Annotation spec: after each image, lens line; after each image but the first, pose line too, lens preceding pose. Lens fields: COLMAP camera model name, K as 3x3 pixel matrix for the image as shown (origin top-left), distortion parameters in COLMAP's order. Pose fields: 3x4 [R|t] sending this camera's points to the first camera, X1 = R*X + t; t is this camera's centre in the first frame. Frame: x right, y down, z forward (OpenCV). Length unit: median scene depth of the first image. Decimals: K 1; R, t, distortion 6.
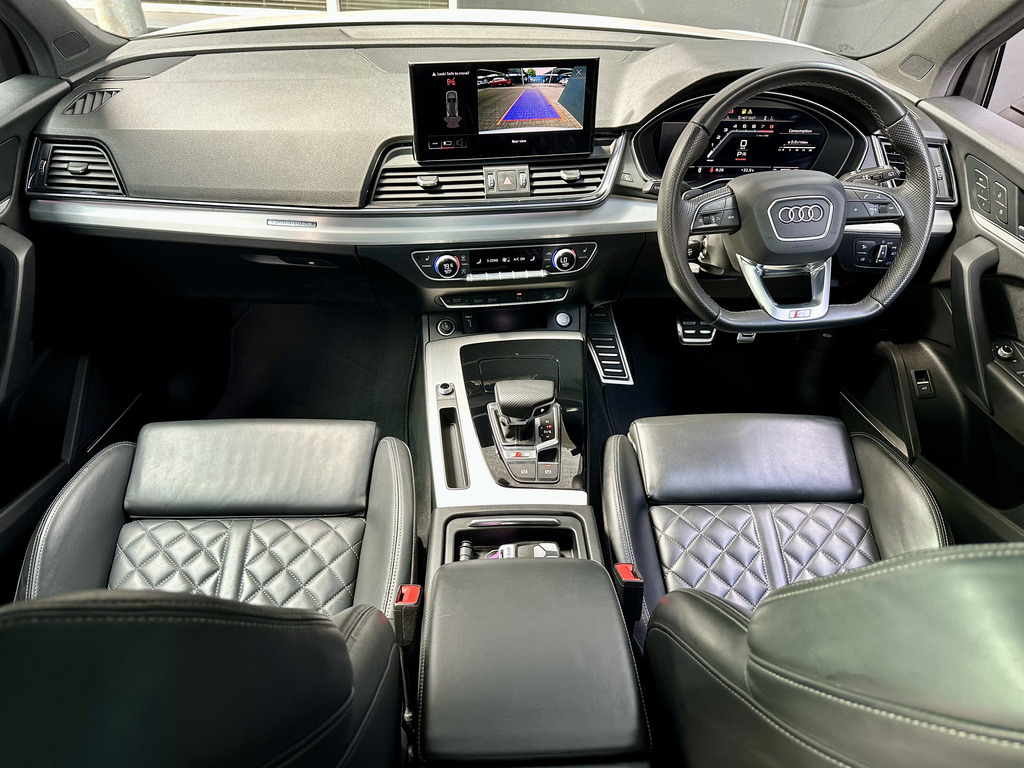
lens RADIAL K [[718.5, 0, 519.9], [0, 718.5, 389.4], [0, 0, 1]] dist [0.119743, -0.181832]
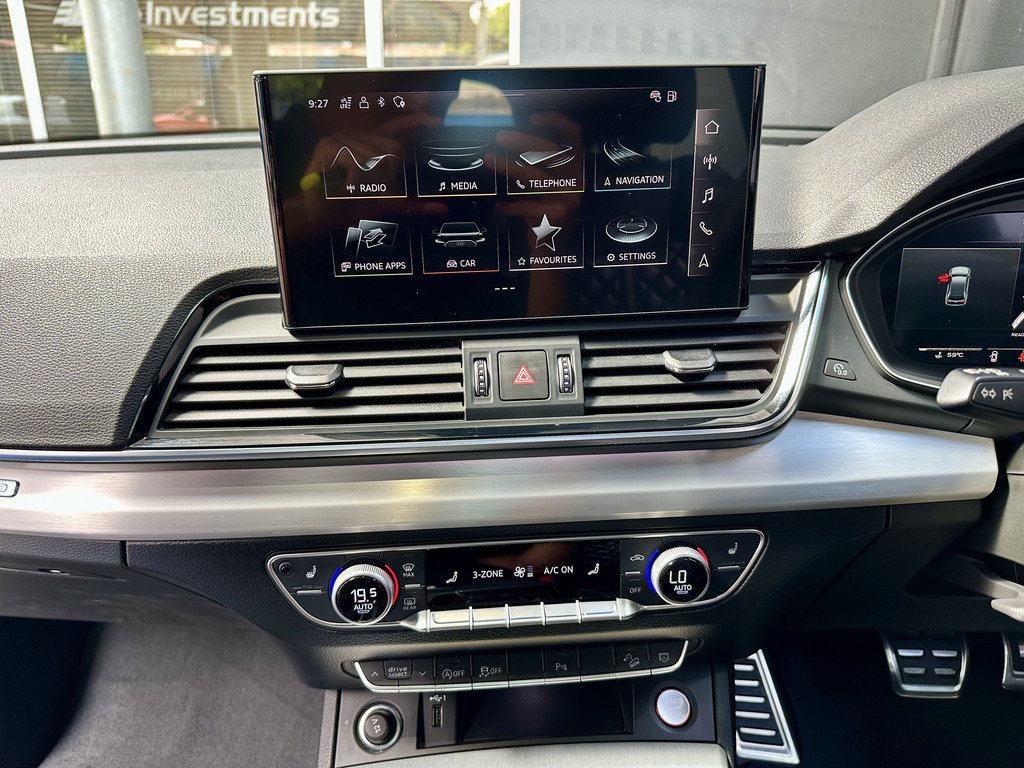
lens RADIAL K [[718.5, 0, 519.9], [0, 718.5, 389.4], [0, 0, 1]] dist [0.119743, -0.181832]
pose [[0.994895, -0.002434, -0.100881, 0.018534], [-0.026376, 0.958680, -0.283260, -0.170986], [0.097402, 0.284475, 0.953723, 0.631969]]
